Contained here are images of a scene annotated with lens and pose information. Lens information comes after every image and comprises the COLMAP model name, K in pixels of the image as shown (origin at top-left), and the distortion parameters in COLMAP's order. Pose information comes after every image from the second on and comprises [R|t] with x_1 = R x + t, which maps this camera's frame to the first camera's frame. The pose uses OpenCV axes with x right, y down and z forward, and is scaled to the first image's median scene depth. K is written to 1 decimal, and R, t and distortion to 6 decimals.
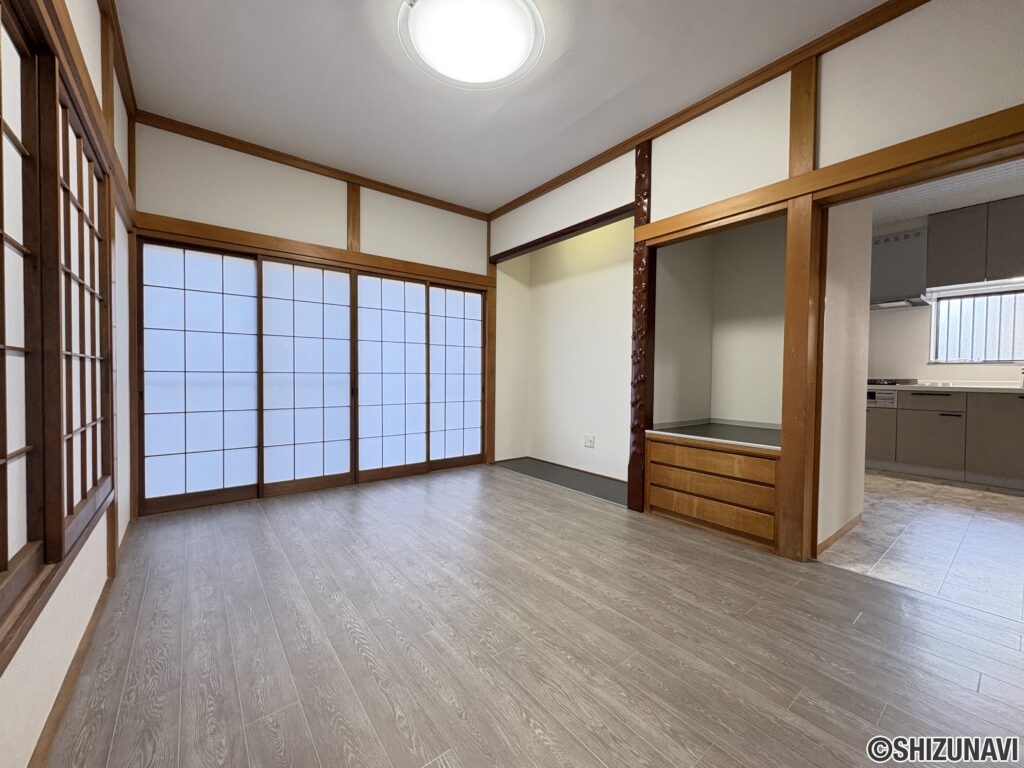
lens RADIAL K [[408.2, 0, 512.0], [0, 408.2, 384.0], [0, 0, 1]] dist [-0.000228, 0.000437]
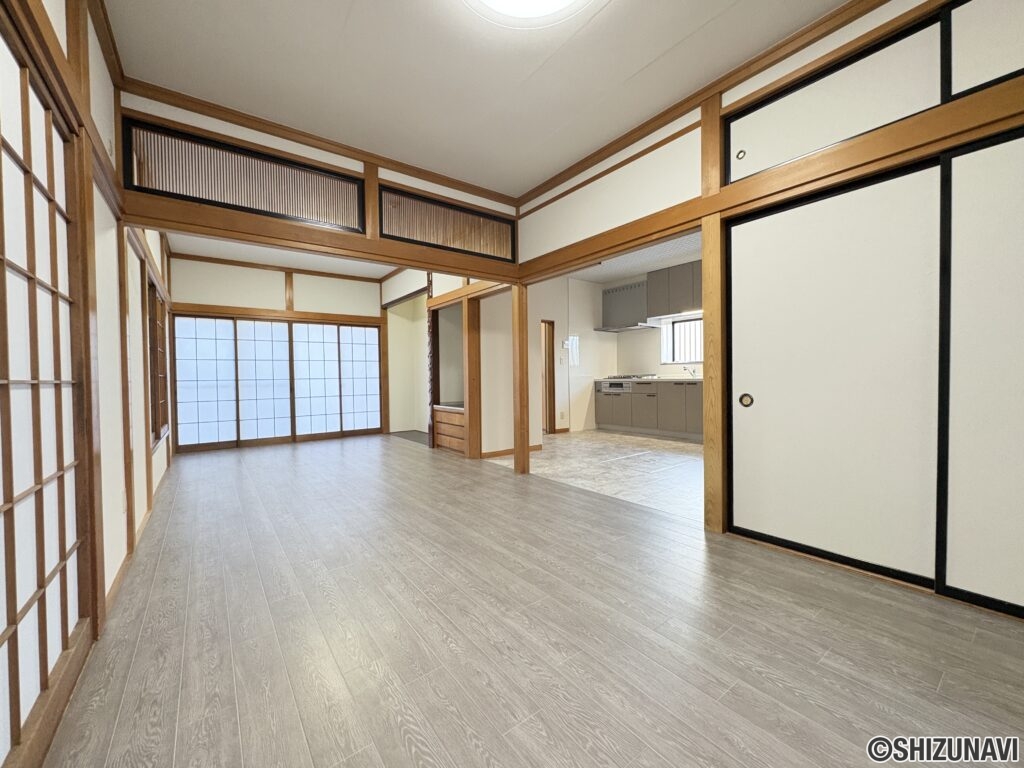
lens RADIAL K [[416.5, 0, 511.0], [0, 416.5, 366.9], [0, 0, 1]] dist [0.013698, -0.000314]
pose [[0.999442, -0.026517, -0.020292, 0.463751], [0.025642, 0.998779, -0.042223, 0.016190], [0.021387, 0.041679, 0.998902, -0.605272]]
